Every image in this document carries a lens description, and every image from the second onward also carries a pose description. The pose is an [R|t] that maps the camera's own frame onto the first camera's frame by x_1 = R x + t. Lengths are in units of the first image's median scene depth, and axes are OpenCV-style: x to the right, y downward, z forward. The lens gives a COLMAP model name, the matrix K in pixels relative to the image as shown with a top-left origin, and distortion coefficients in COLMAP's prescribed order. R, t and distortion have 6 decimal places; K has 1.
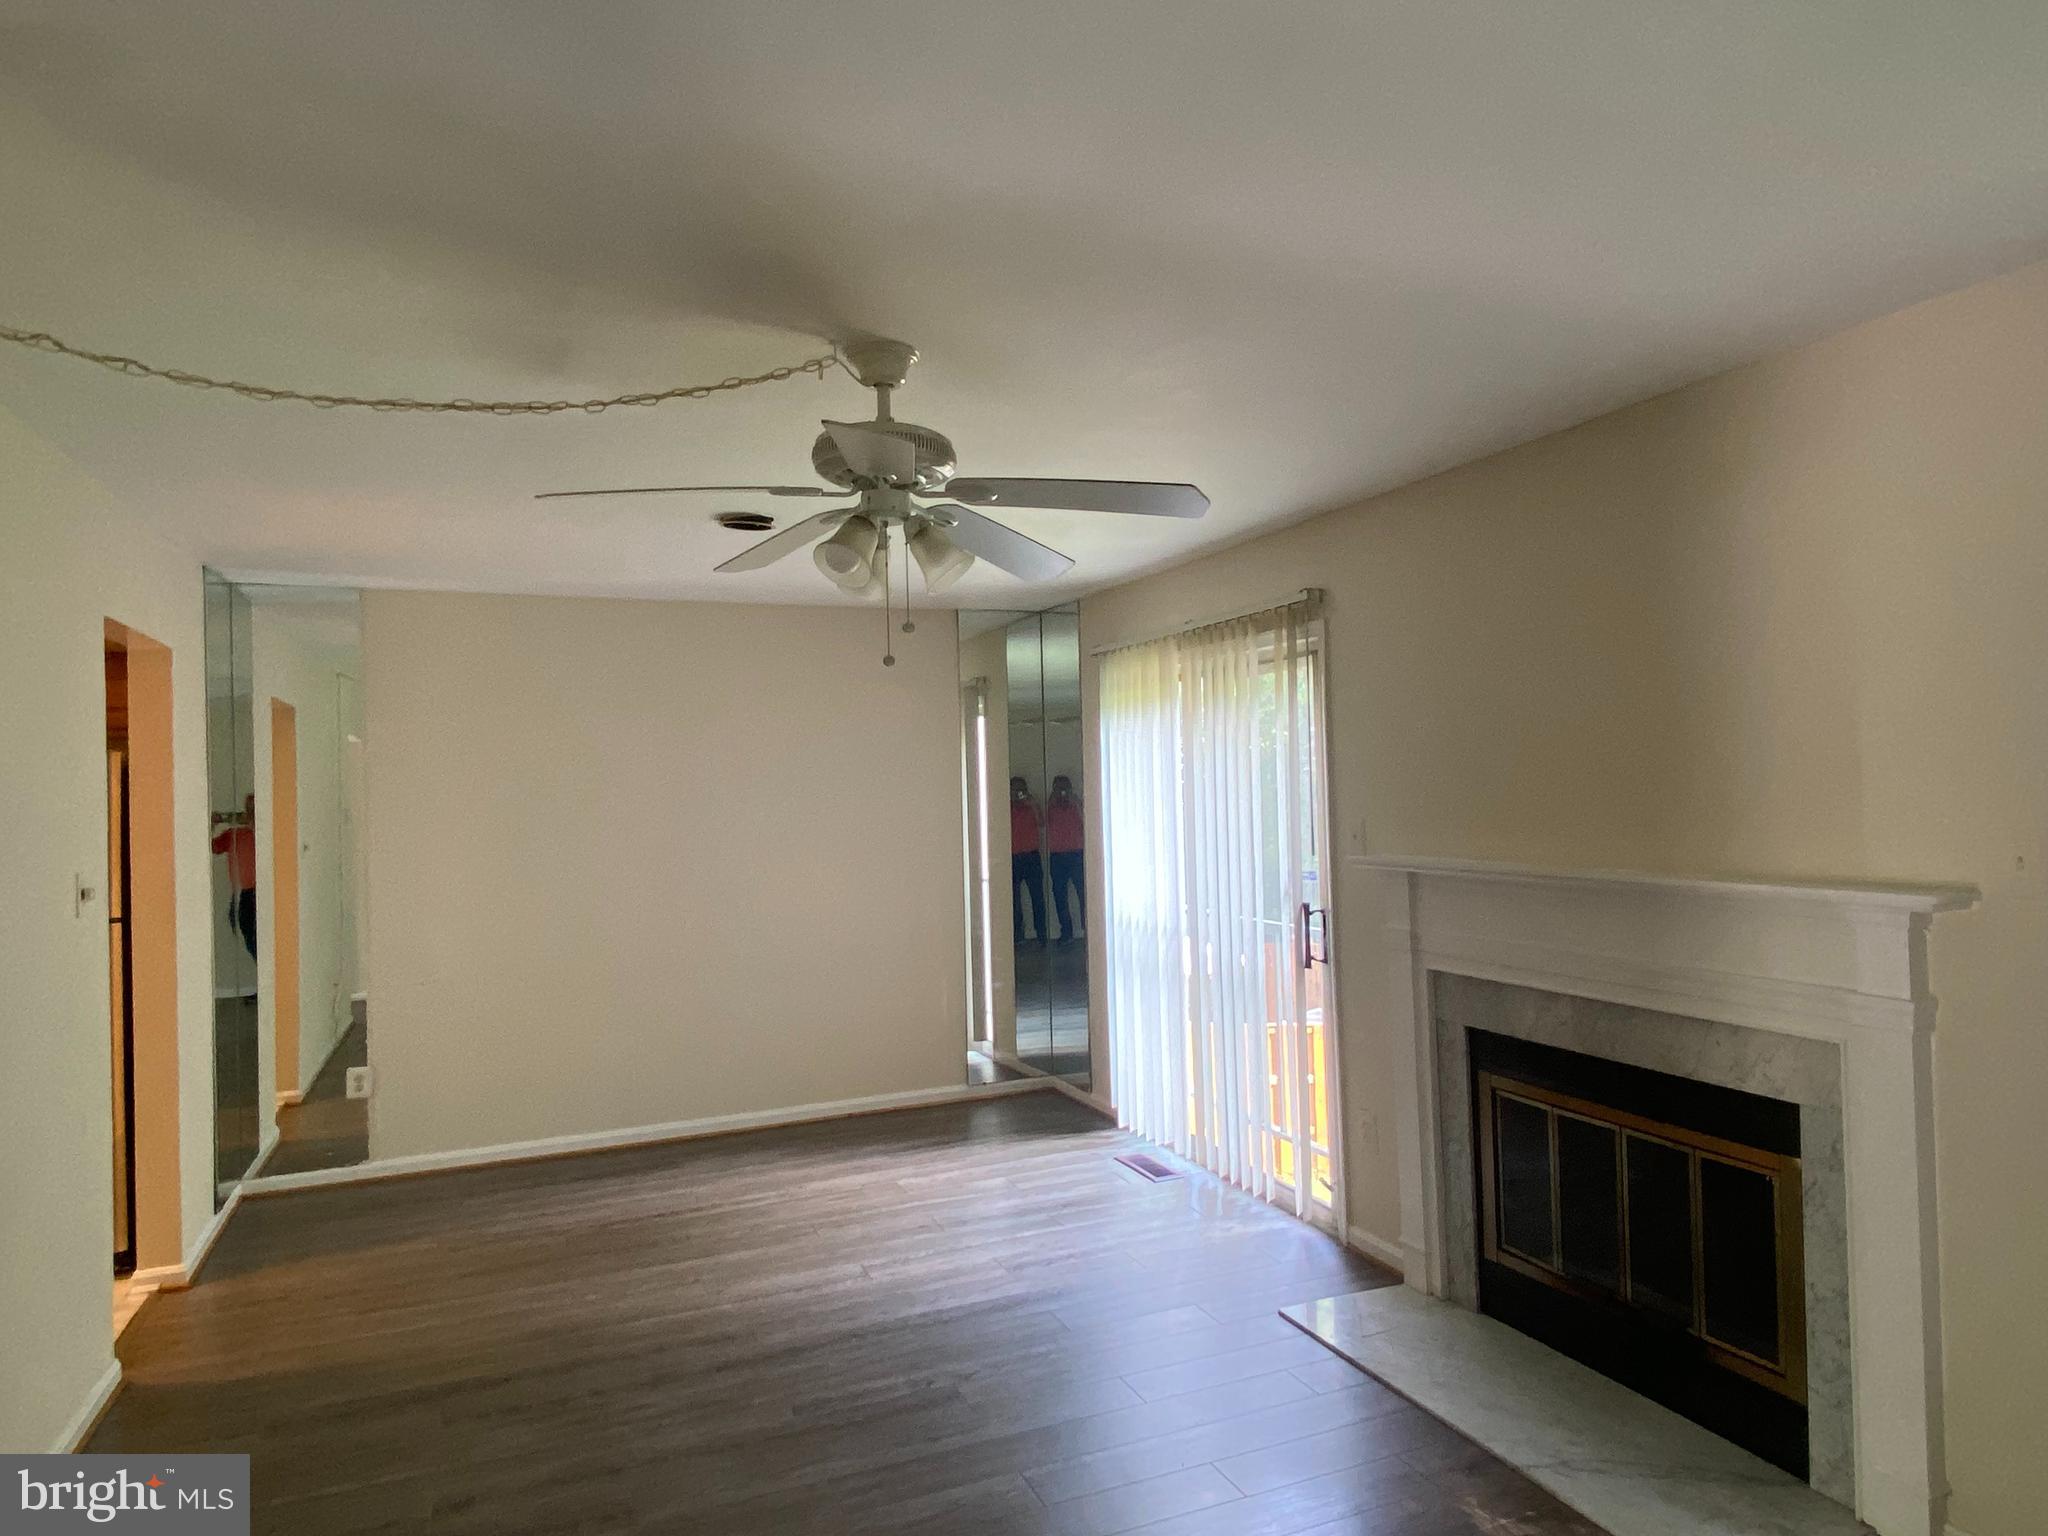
lens RADIAL K [[1244.4, 0, 1023.1], [0, 1244.4, 766.6], [0, 0, 1]] dist [0.003289, -0.002882]
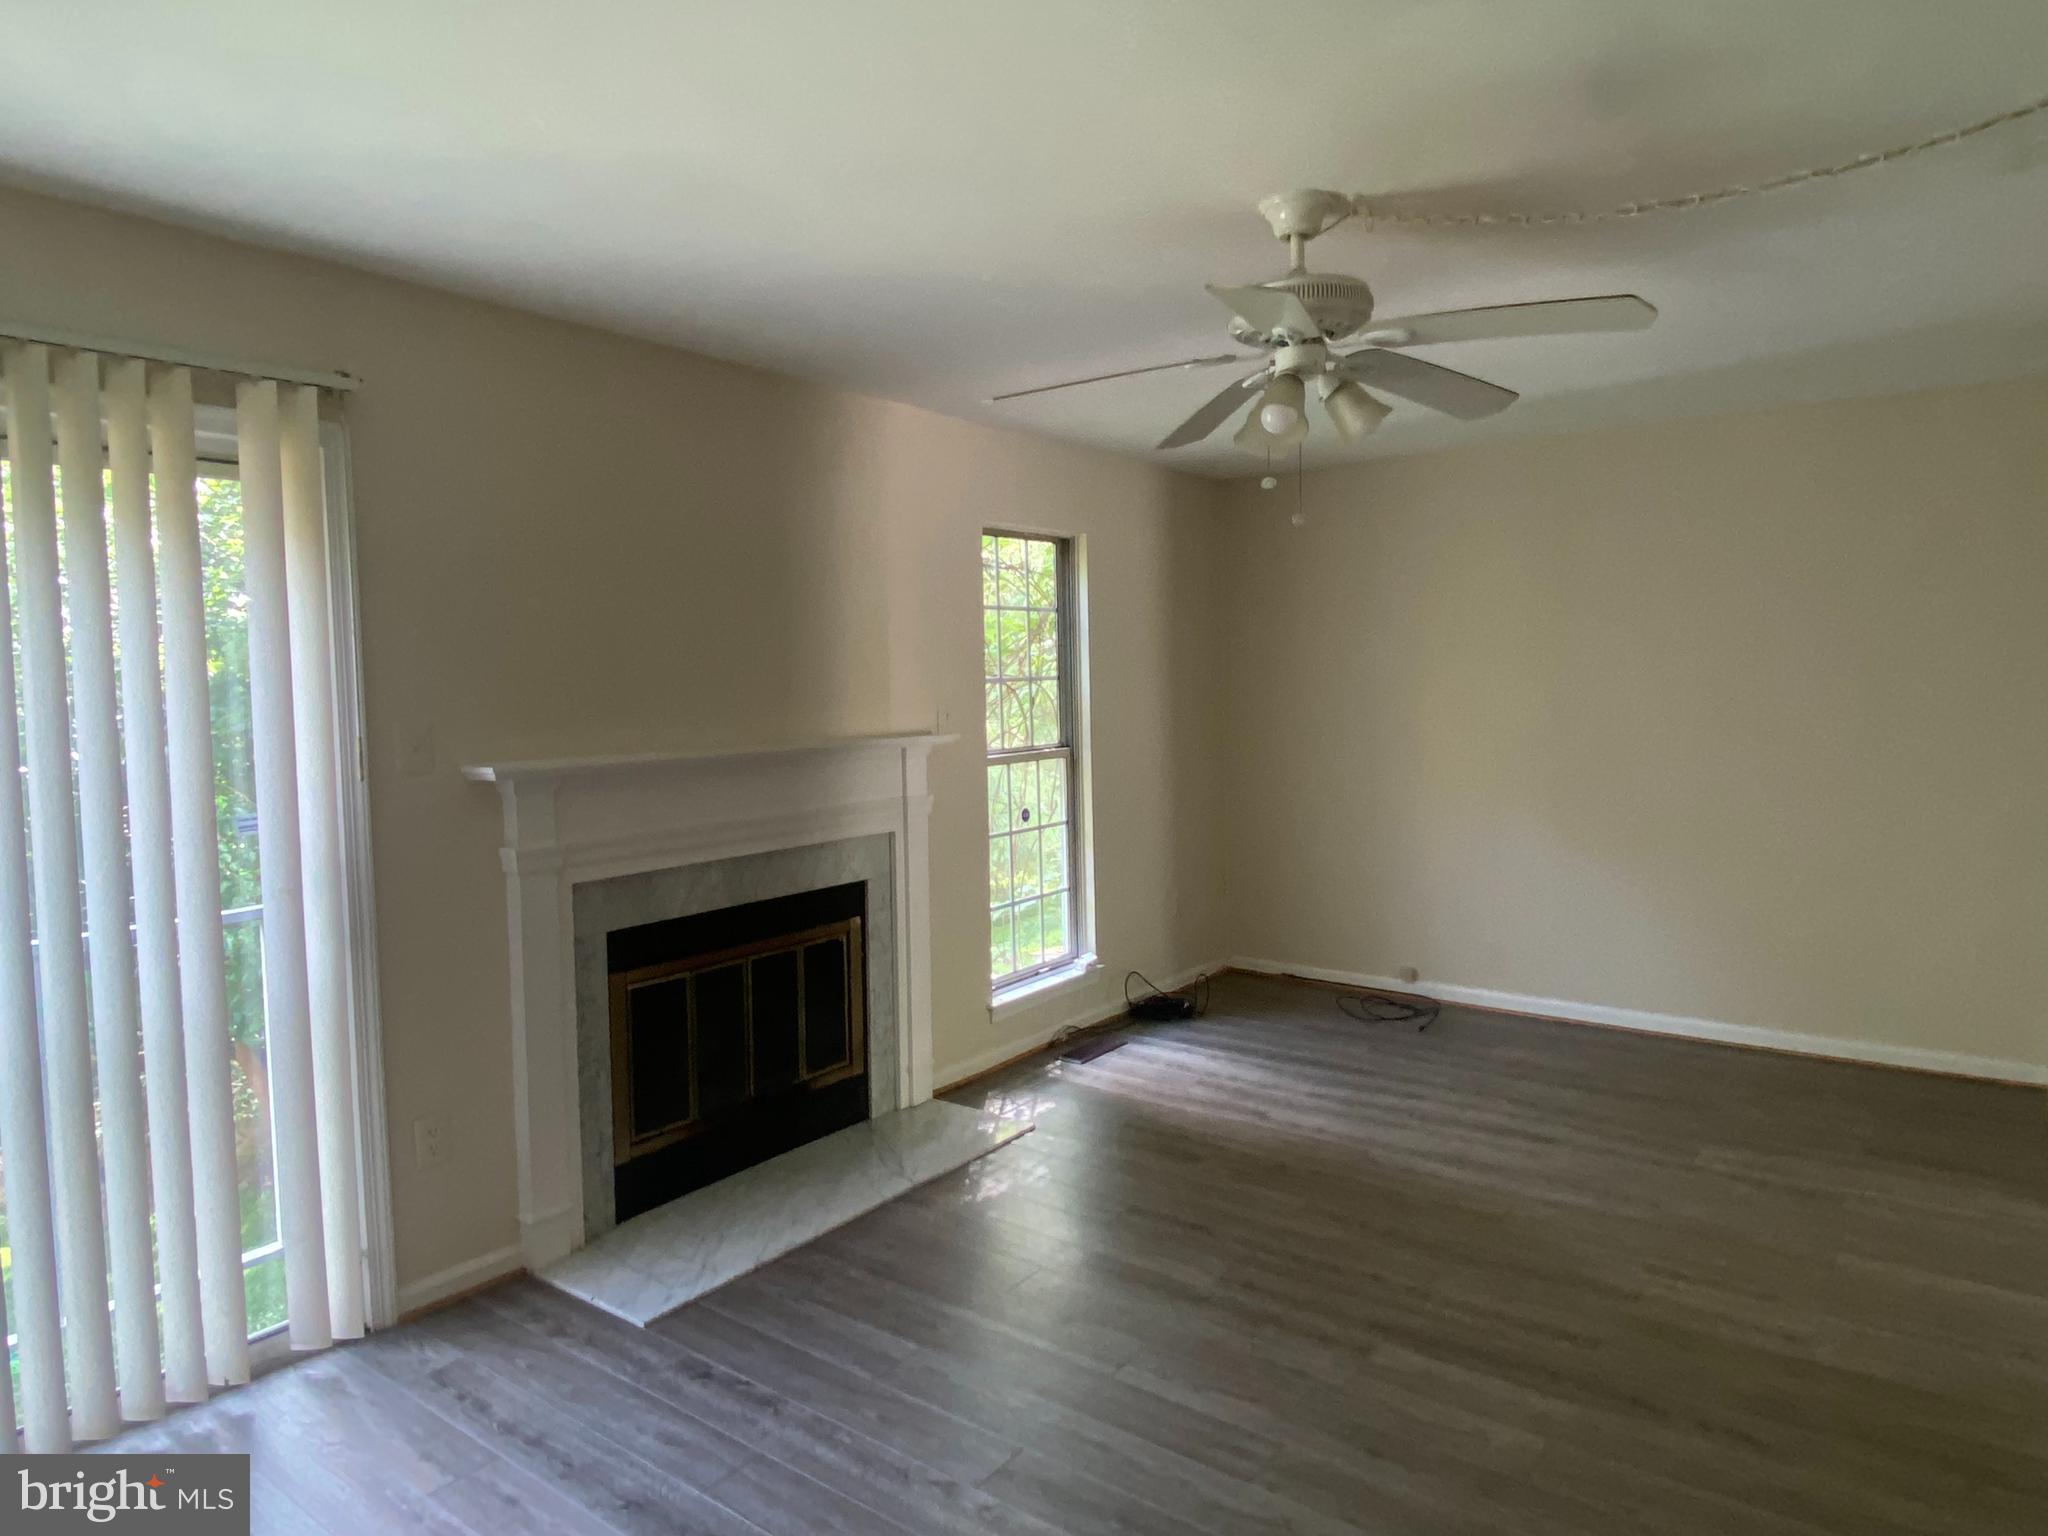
lens RADIAL K [[1244.4, 0, 1029.1], [0, 1244.4, 765.6], [0, 0, 1]] dist [0.003289, -0.002882]
pose [[-0.516126, -0.027234, 0.856080, -0.664585], [0.014000, 0.999093, 0.040224, 0.055130], [-0.856398, 0.032745, -0.515276, 1.321736]]
